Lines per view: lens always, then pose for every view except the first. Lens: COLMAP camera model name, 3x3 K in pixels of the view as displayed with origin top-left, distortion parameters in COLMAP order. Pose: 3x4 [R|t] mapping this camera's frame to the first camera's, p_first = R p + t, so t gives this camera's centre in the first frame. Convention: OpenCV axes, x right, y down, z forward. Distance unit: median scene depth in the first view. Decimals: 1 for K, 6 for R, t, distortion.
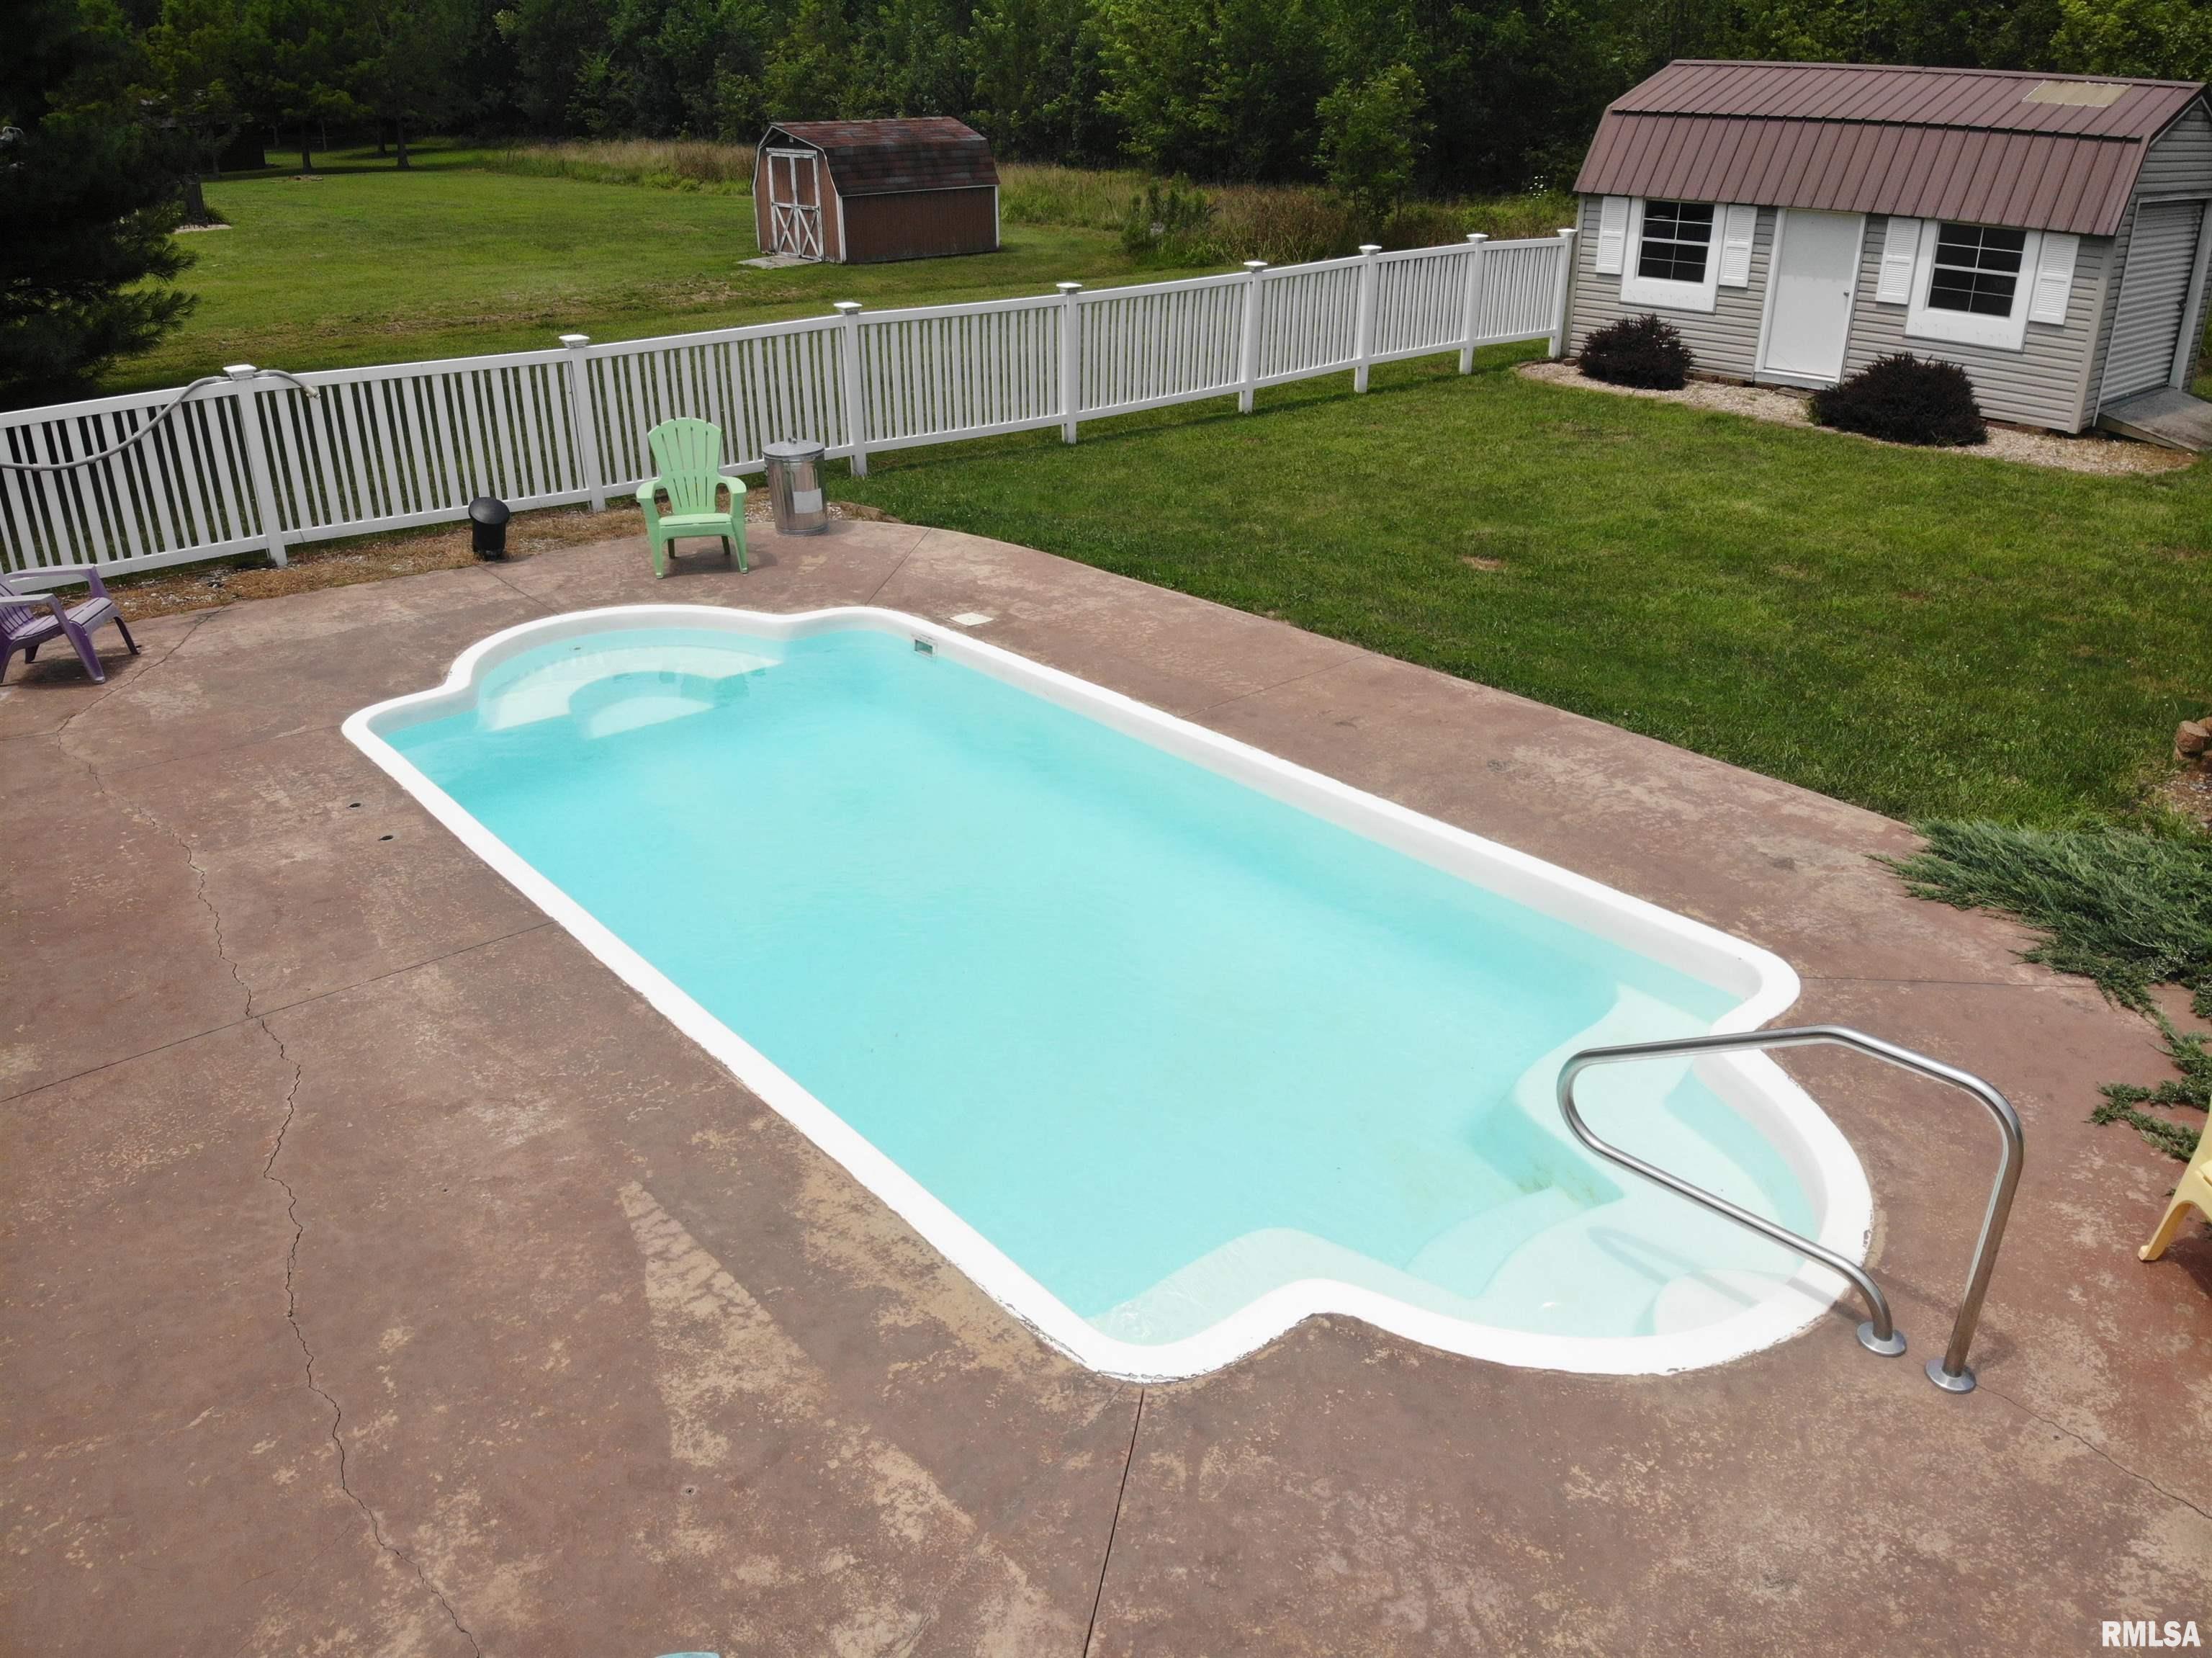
lens RADIAL K [[1581.3, 0, 1106.0], [0, 1581.3, 829.0], [0, 0, 1]] dist [0.061606, -0.156748]
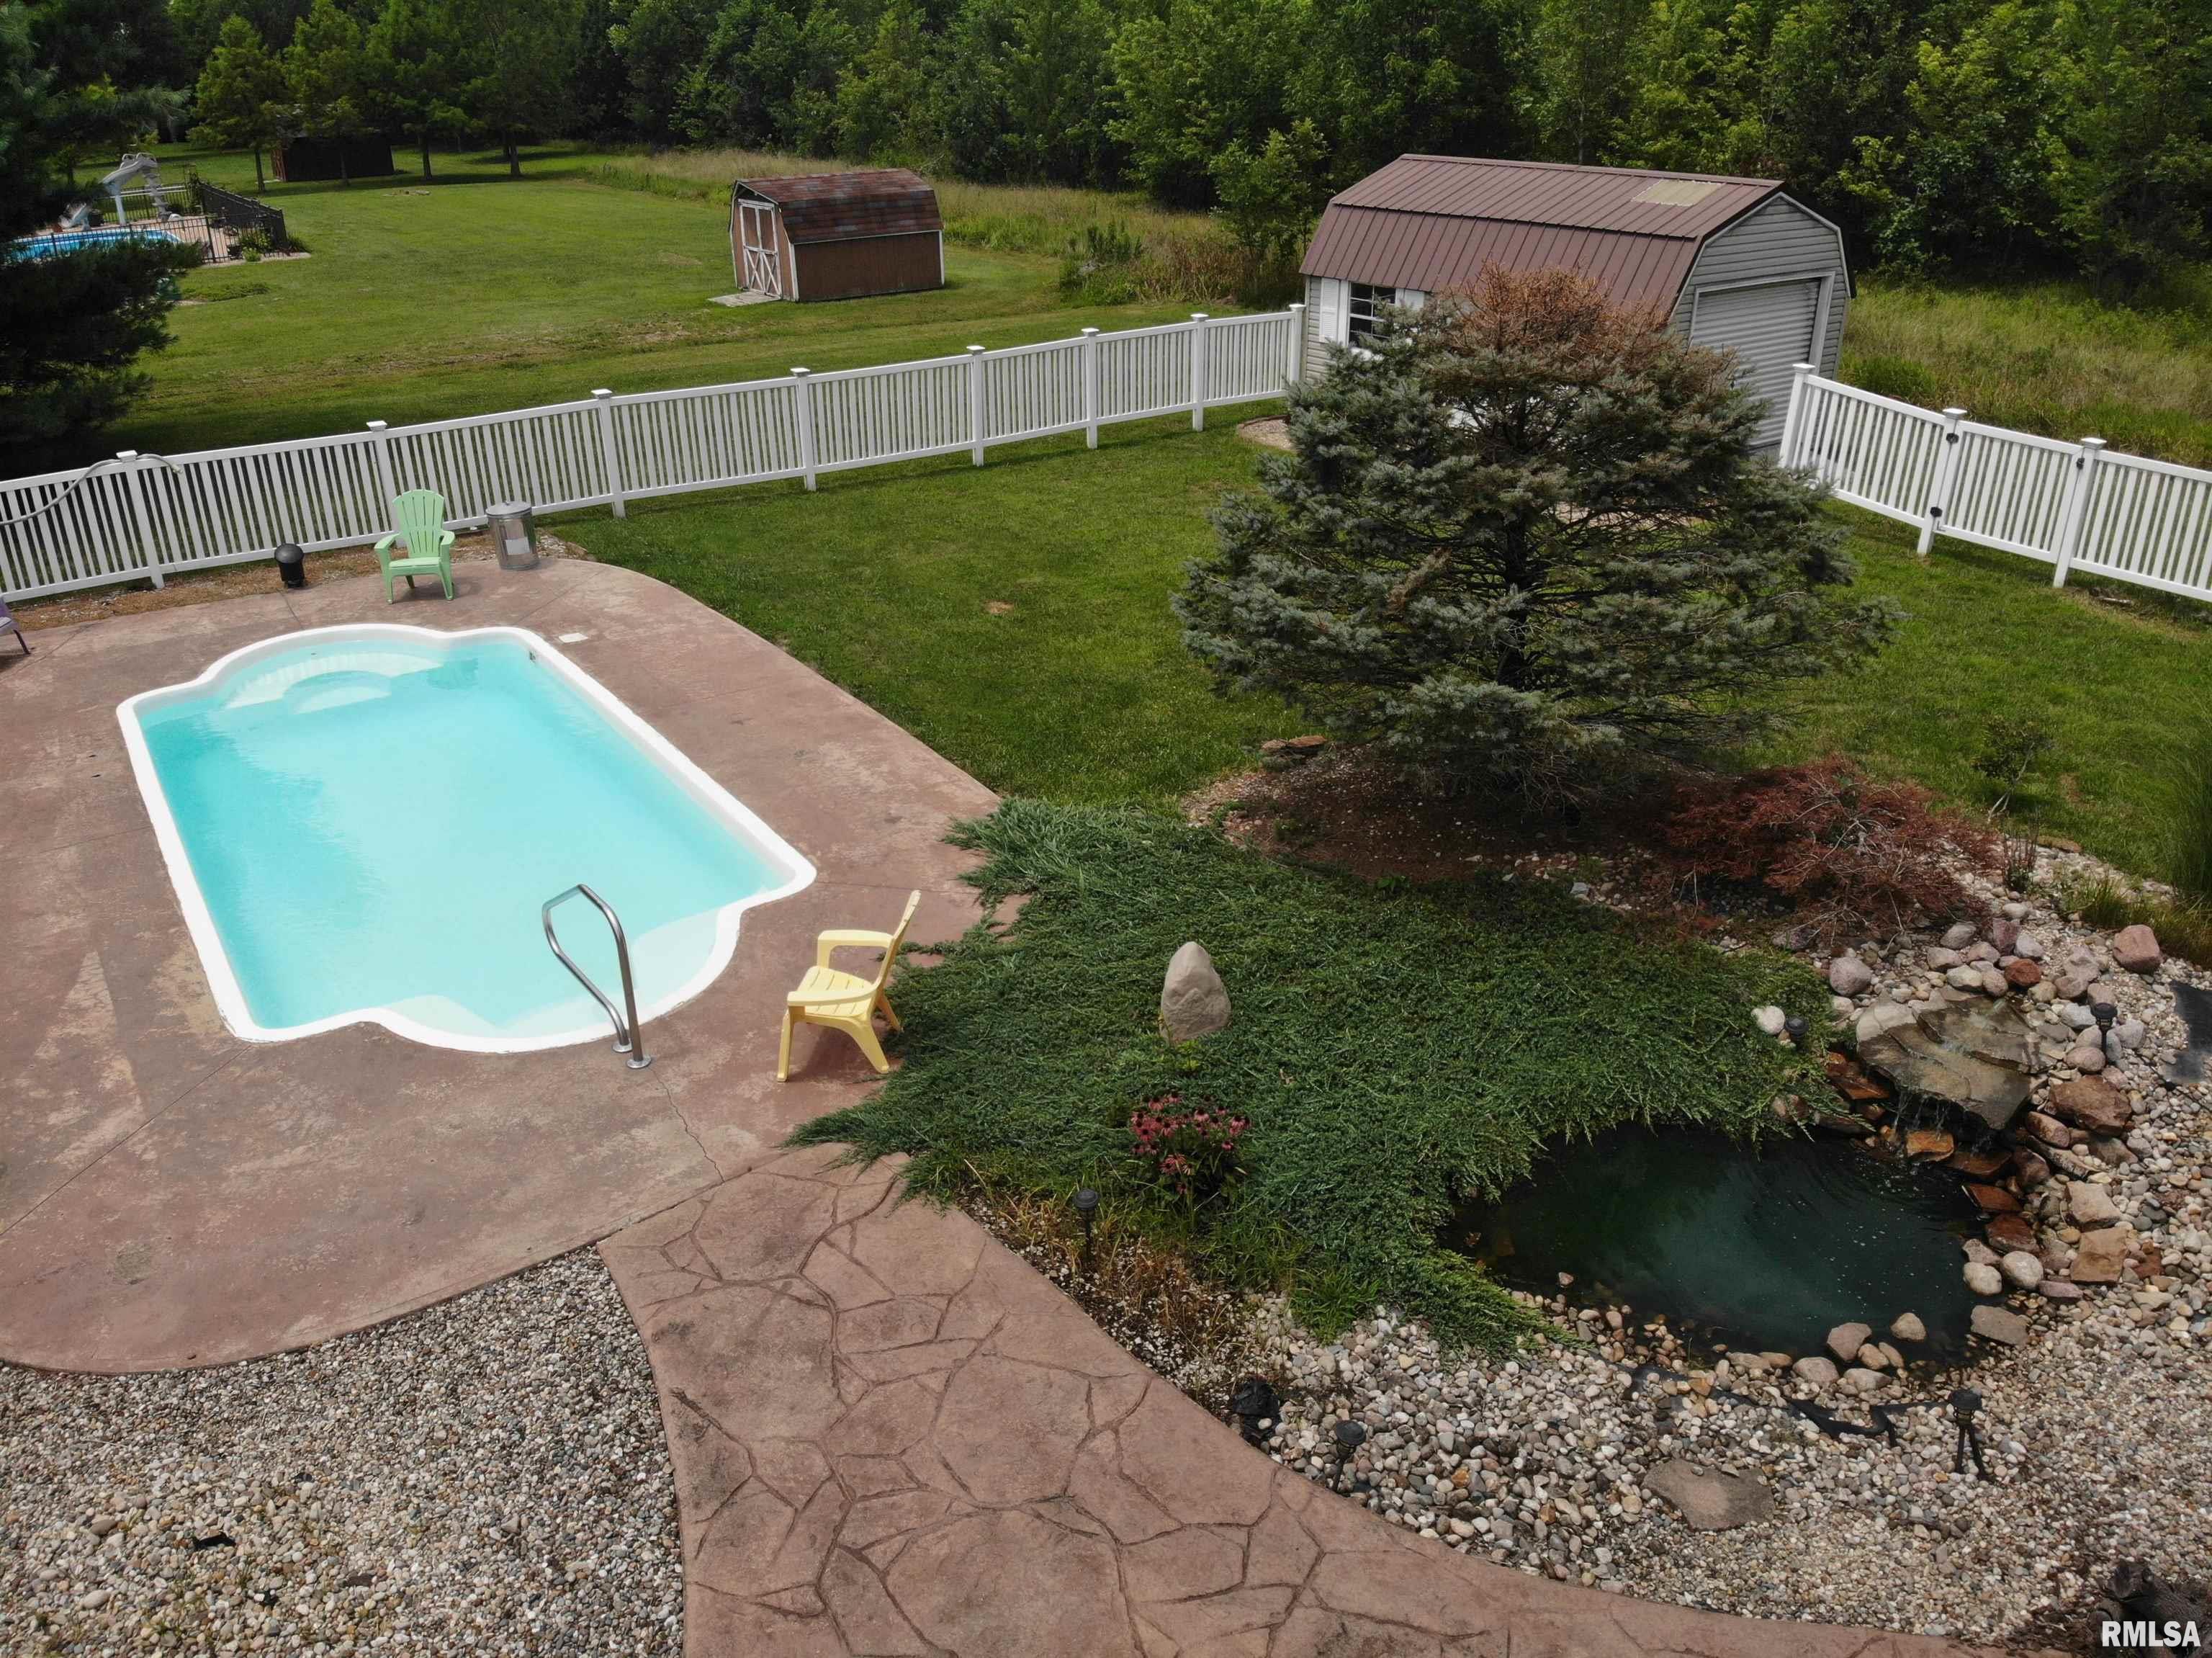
lens RADIAL K [[1581.3, 0, 1106.0], [0, 1581.3, 829.0], [0, 0, 1]] dist [0.061606, -0.156748]
pose [[0.995225, 0.034772, -0.091204, 0.458603], [-0.033472, 0.999316, 0.015746, -0.000321], [0.091690, -0.012618, 0.995708, -0.337314]]
